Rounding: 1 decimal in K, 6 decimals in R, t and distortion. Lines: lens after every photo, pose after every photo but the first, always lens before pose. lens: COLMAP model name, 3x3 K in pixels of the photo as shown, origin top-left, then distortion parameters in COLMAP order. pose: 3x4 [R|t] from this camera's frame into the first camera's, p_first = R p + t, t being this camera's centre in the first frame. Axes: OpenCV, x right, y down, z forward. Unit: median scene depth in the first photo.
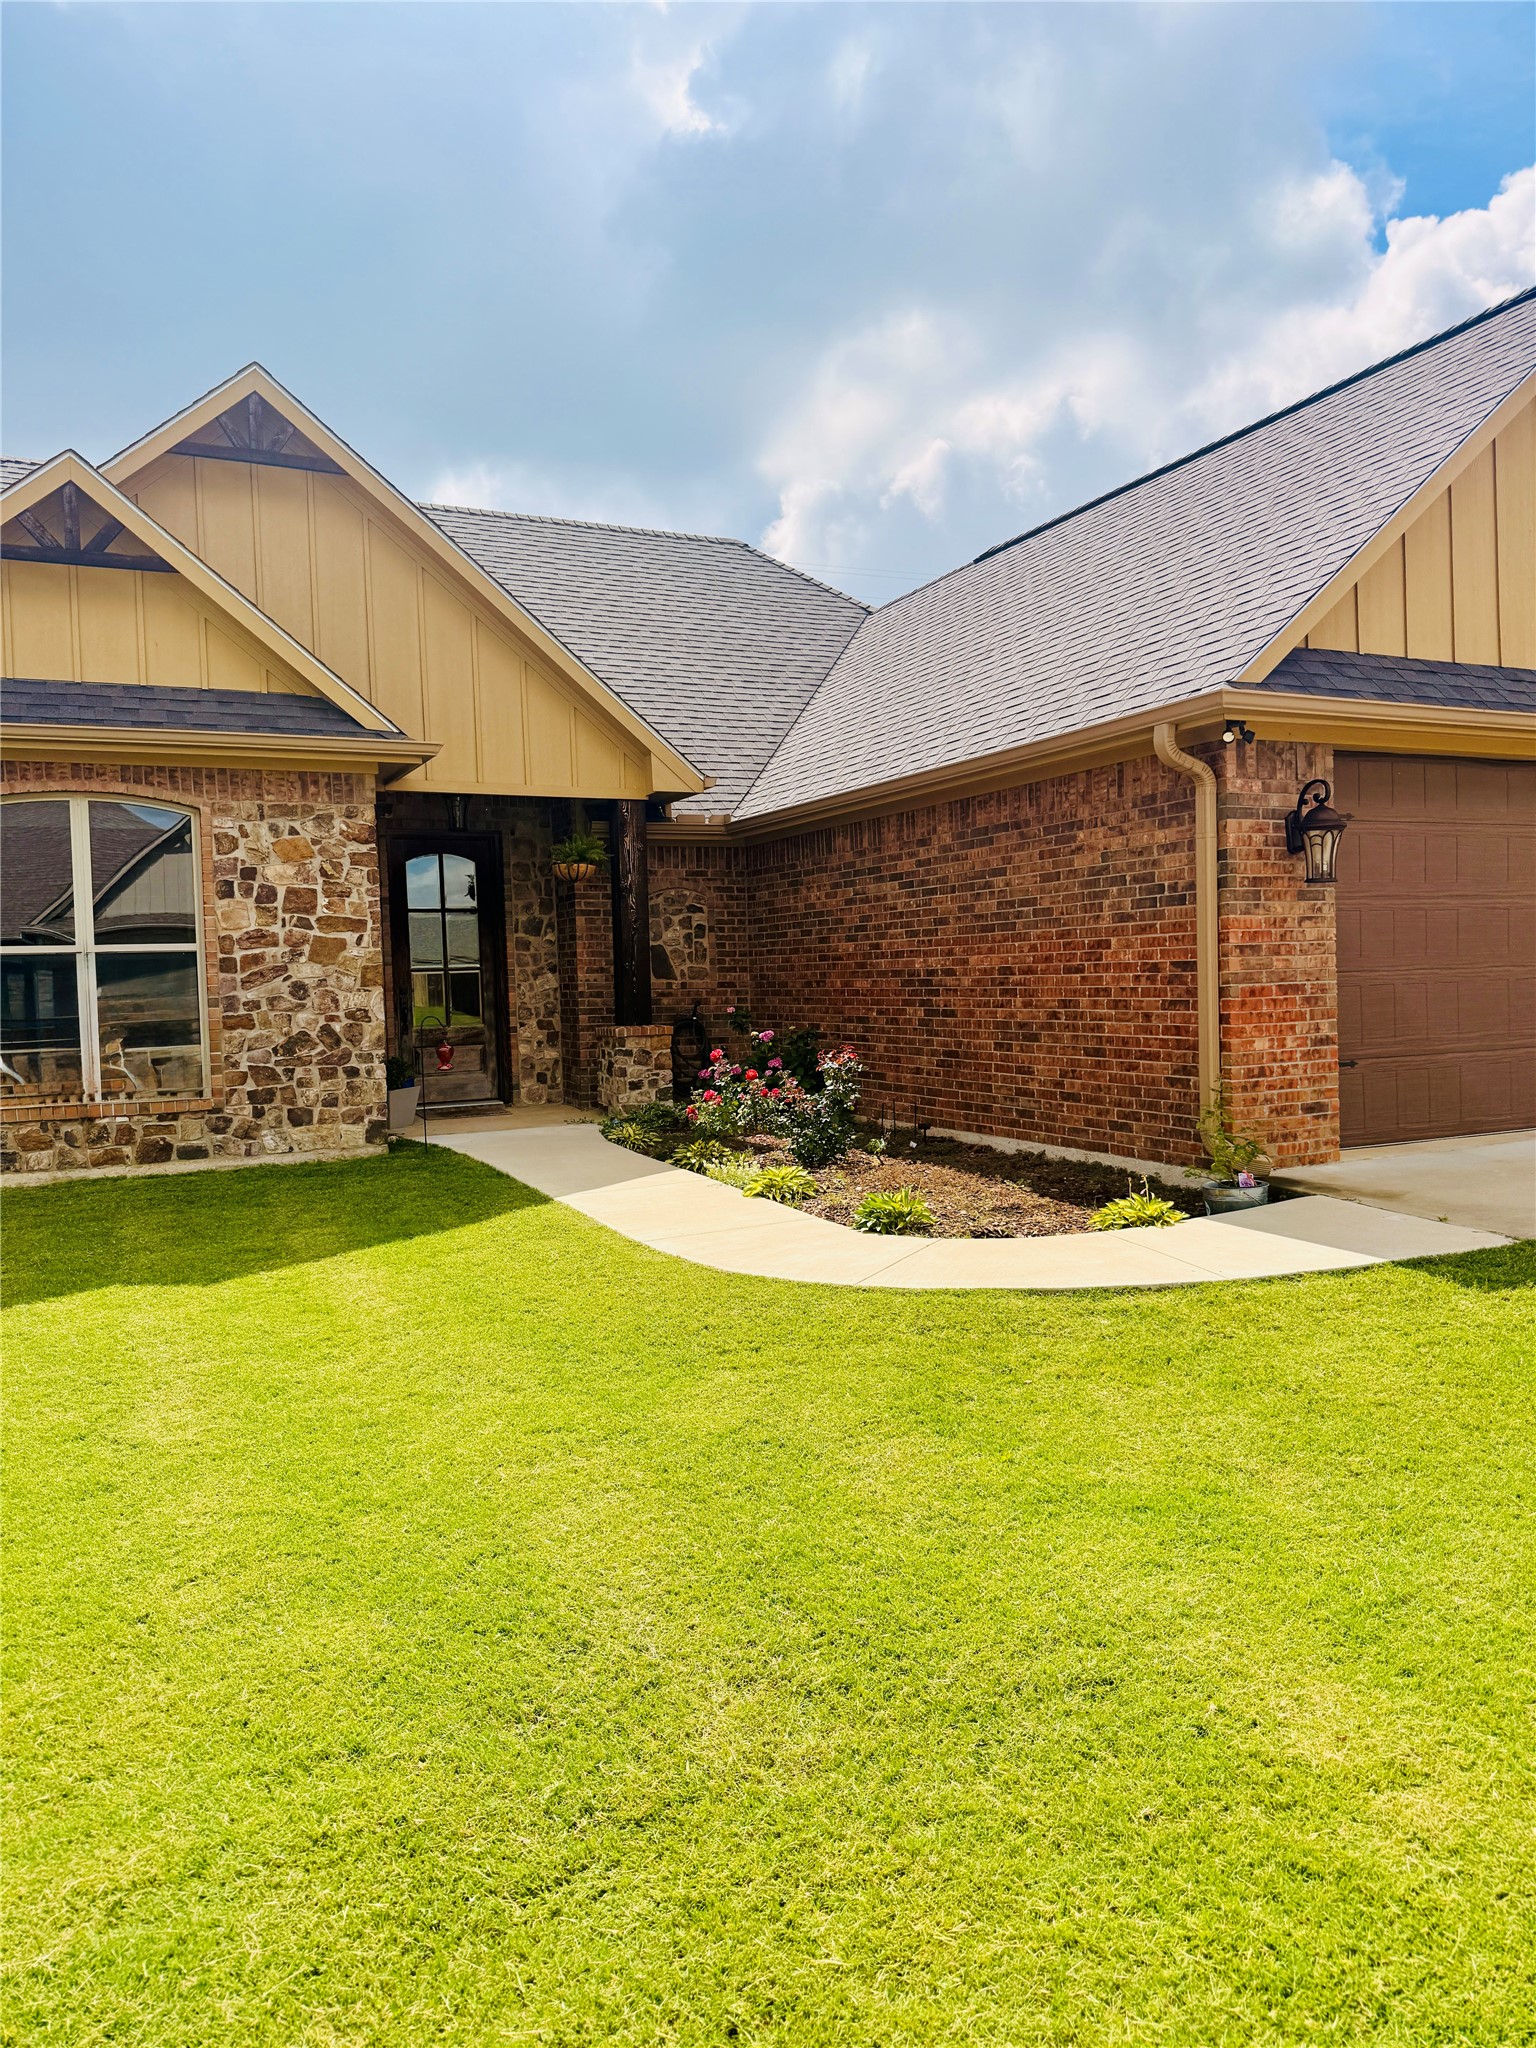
lens RADIAL K [[1471.0, 0, 771.6], [0, 1471.0, 1036.0], [0, 0, 1]] dist [0.022656, -0.026717]
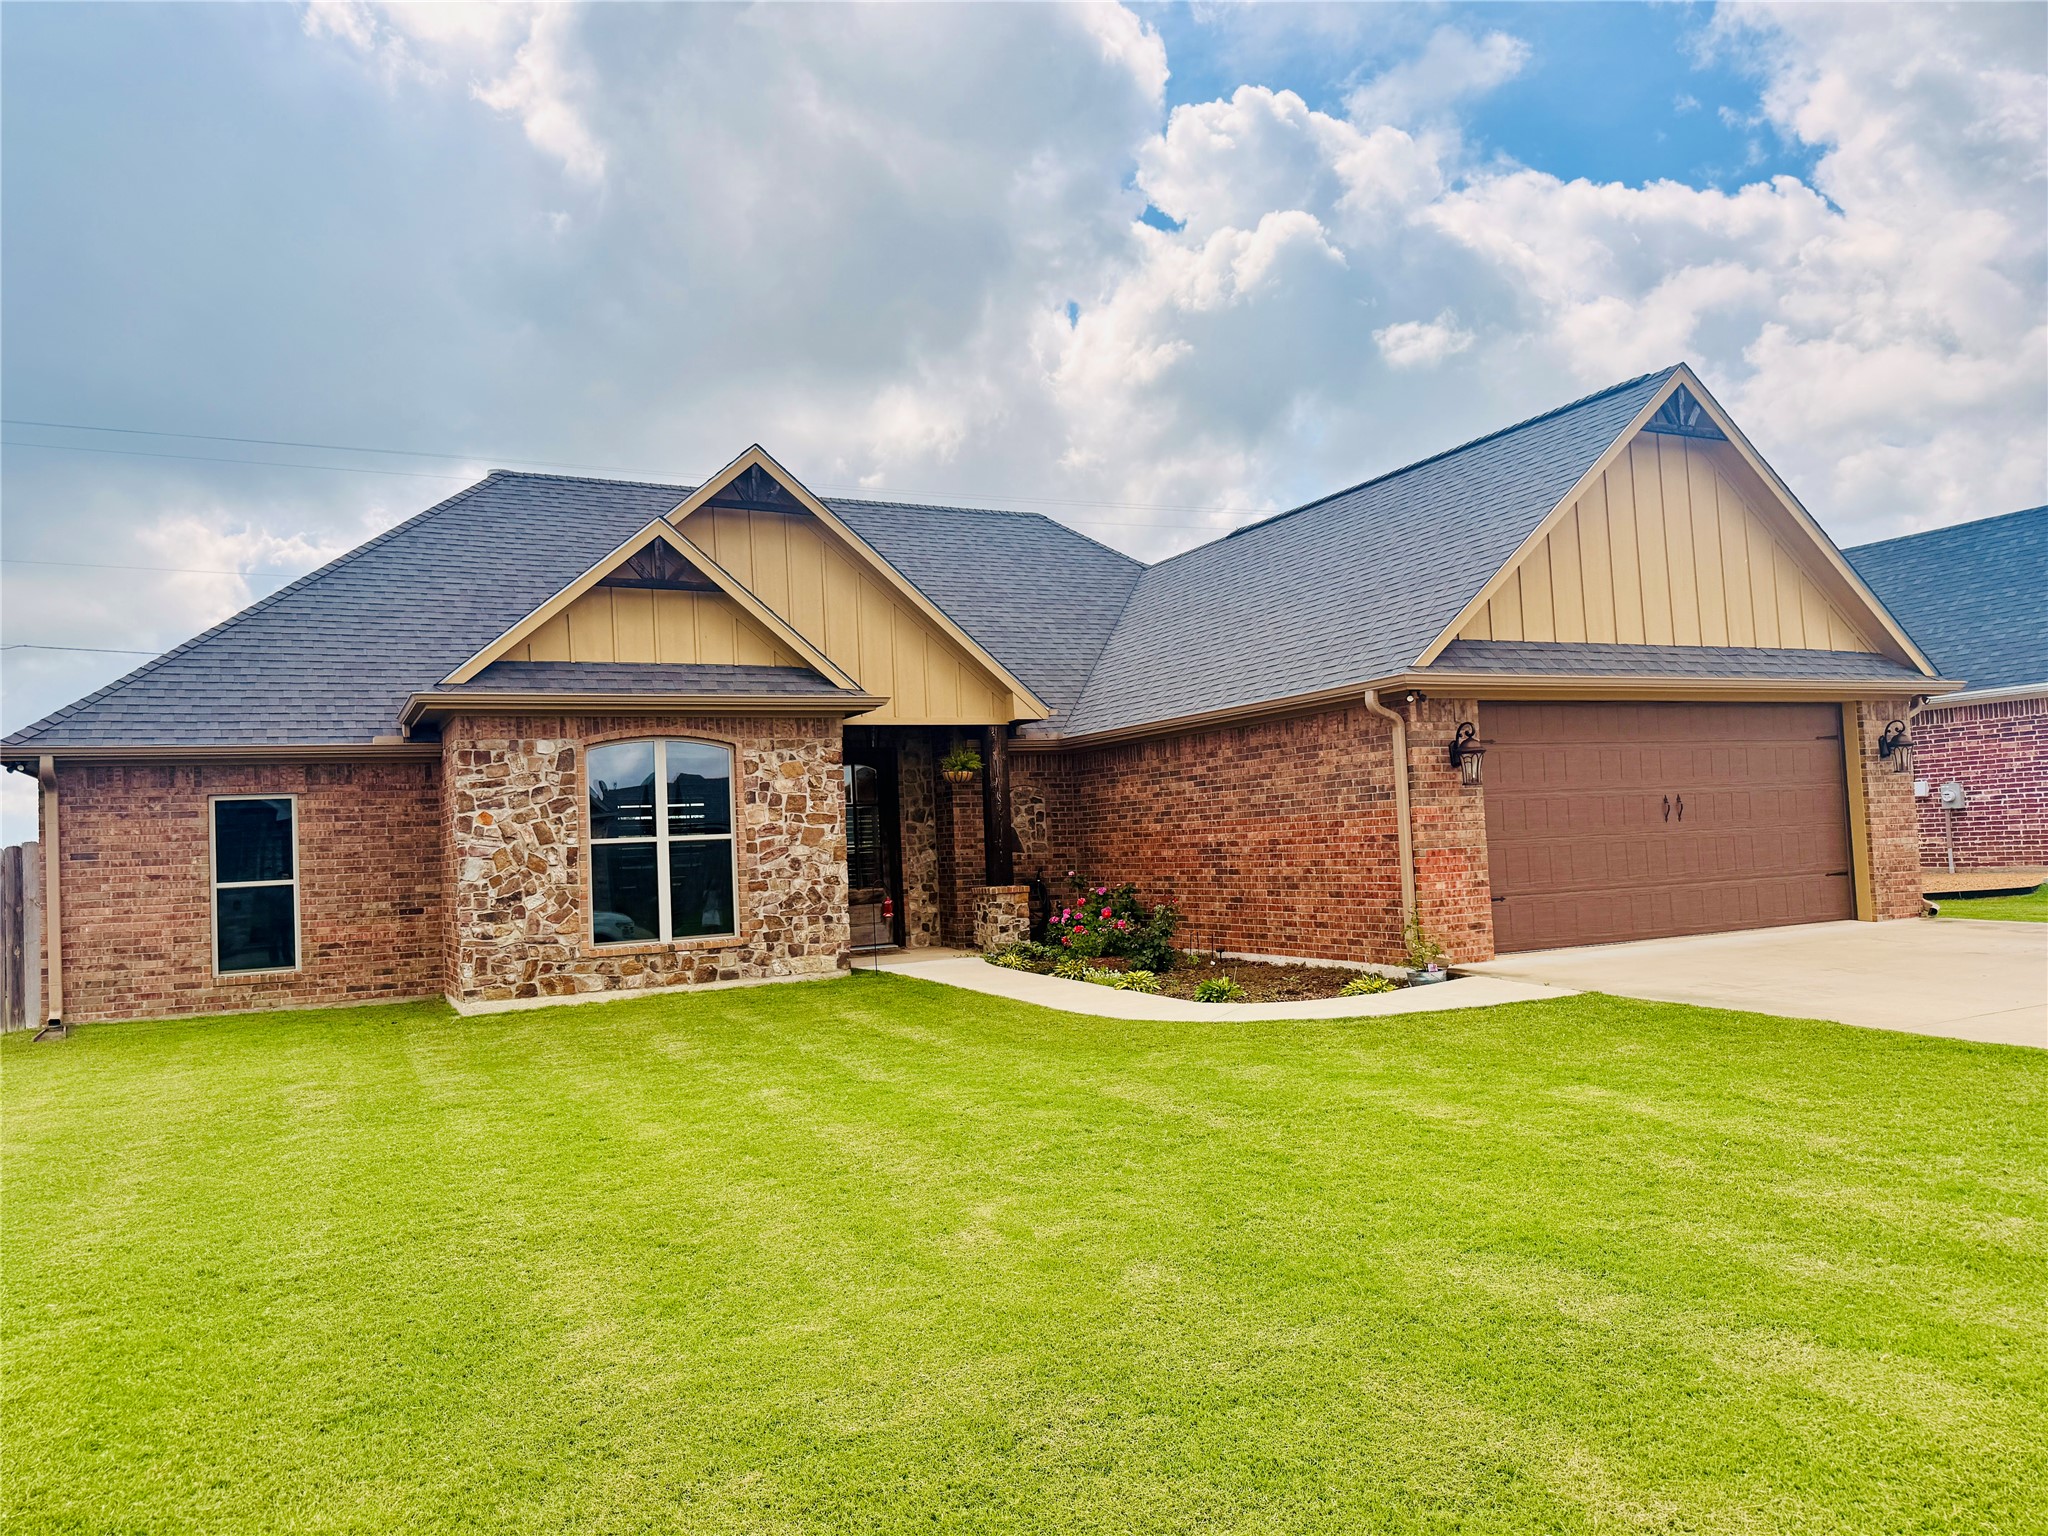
lens RADIAL K [[1471.0, 0, 1007.8], [0, 1471.0, 759.7], [0, 0, 1]] dist [0.022656, -0.026717]
pose [[0.999813, -0.017098, 0.008989, -0.123249], [0.017921, 0.994697, -0.101275, 0.018716], [-0.007210, 0.101417, 0.994818, -0.495257]]
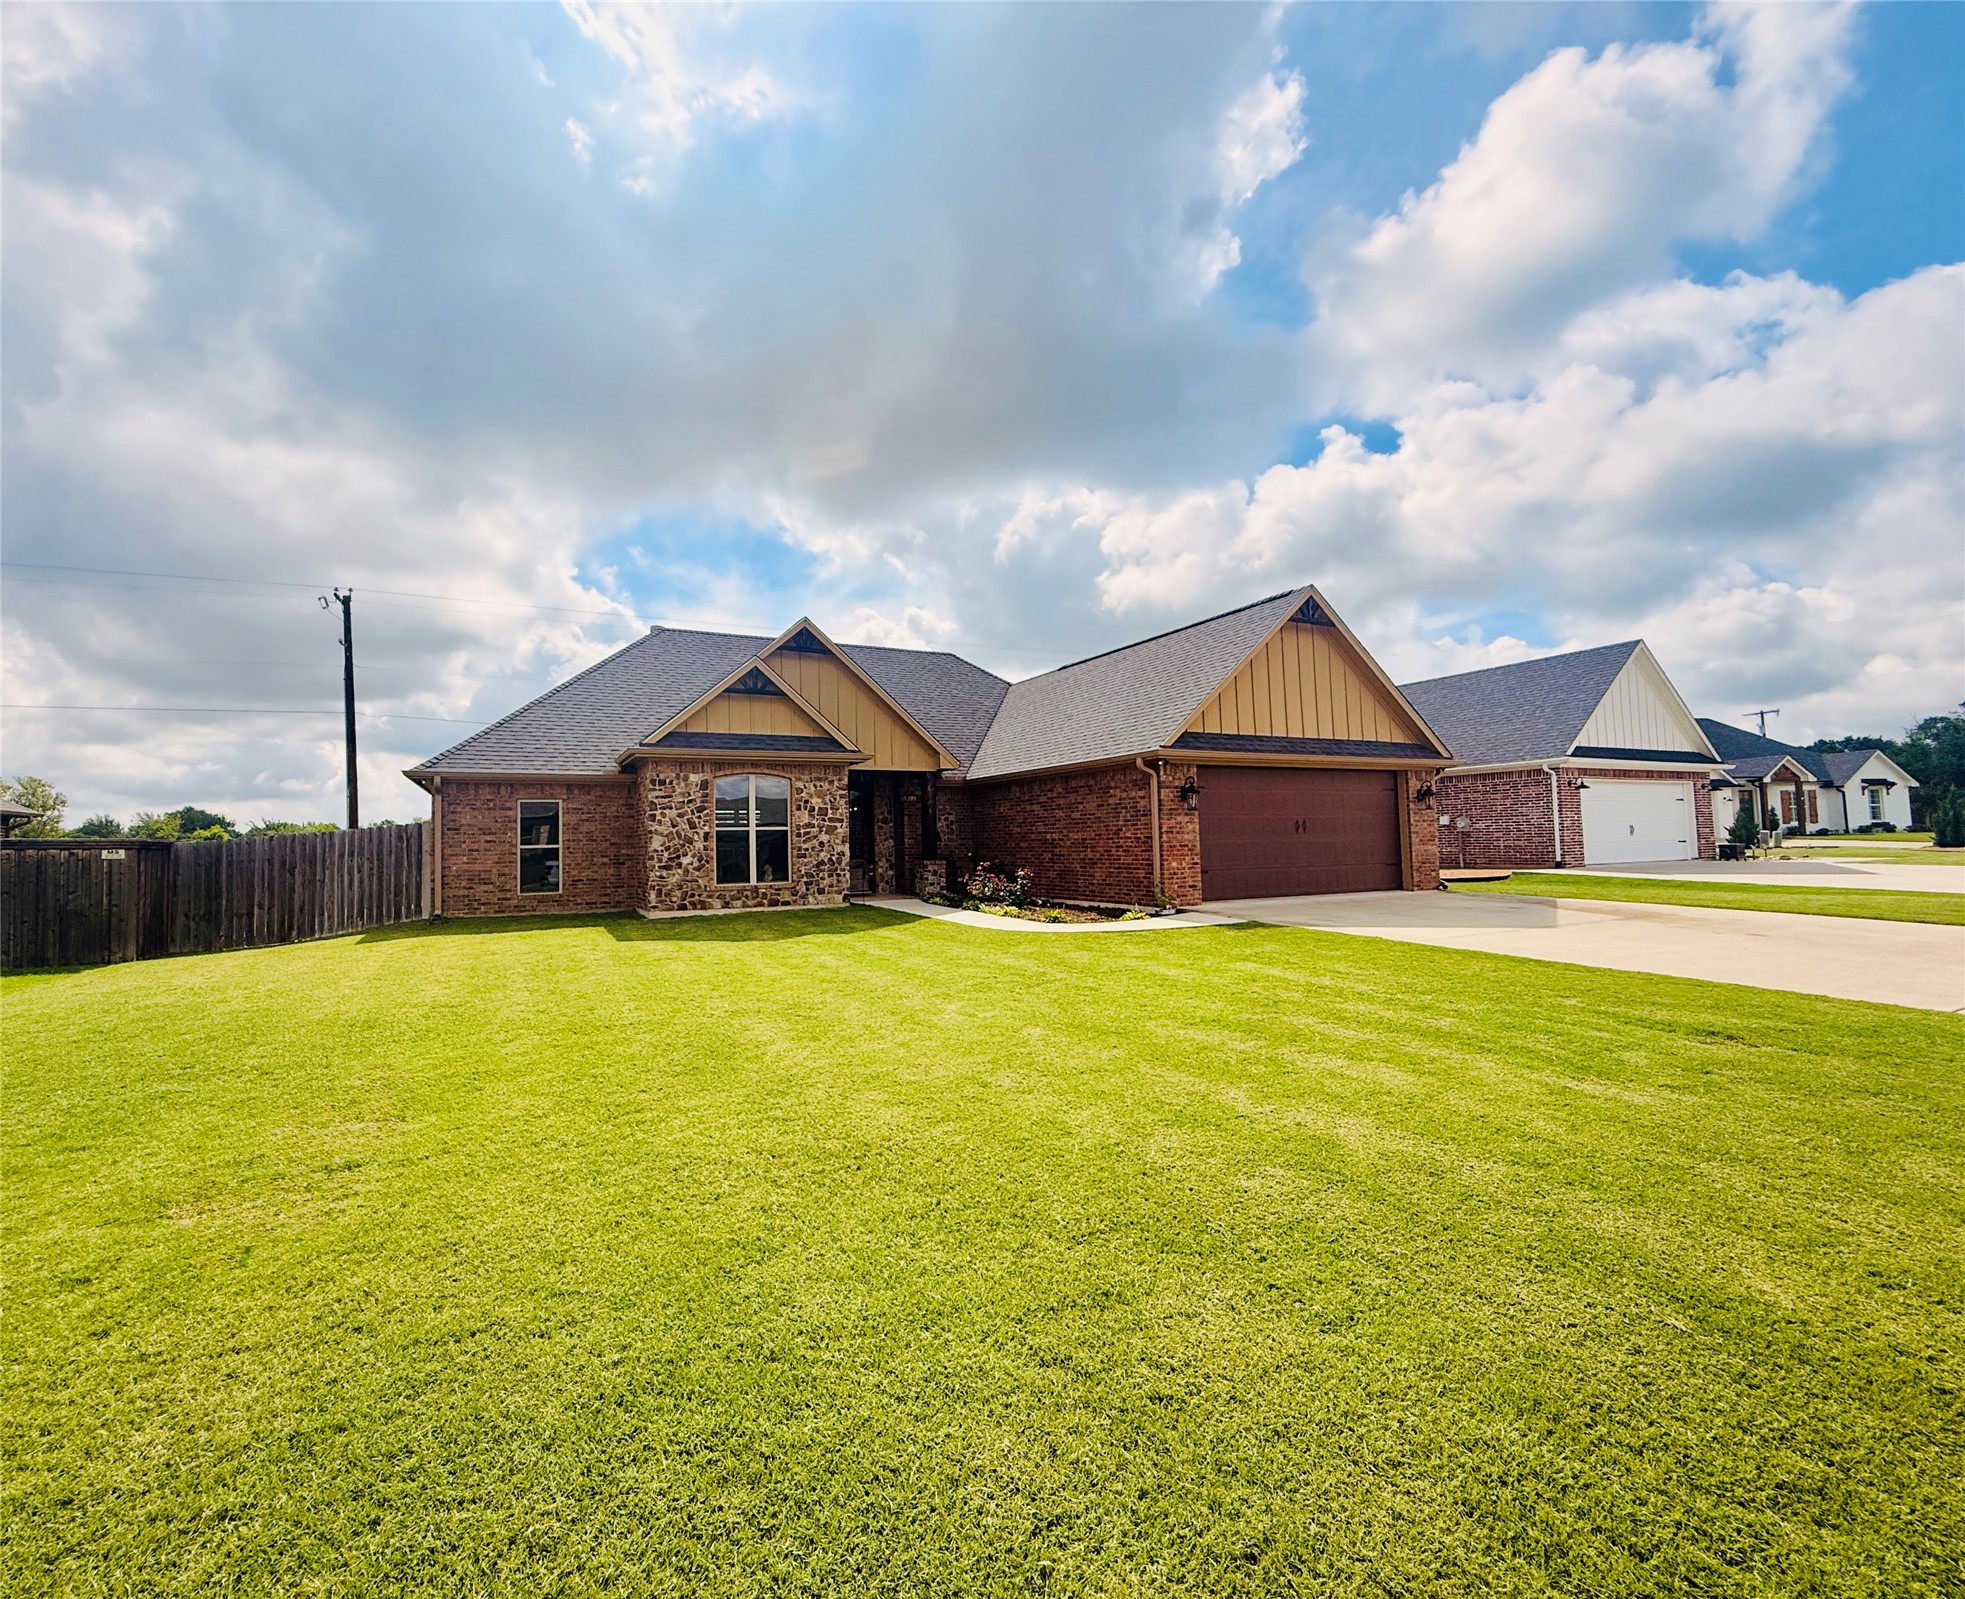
lens RADIAL K [[875.0, 0, 893.9], [0, 875.0, 793.6], [0, 0, 1]] dist [-0.009697, 0.000701]
pose [[0.999867, 0.007788, -0.014342, -0.171153], [-0.009185, 0.994936, -0.100089, 0.037075], [0.013490, 0.100207, 0.994875, -0.633874]]
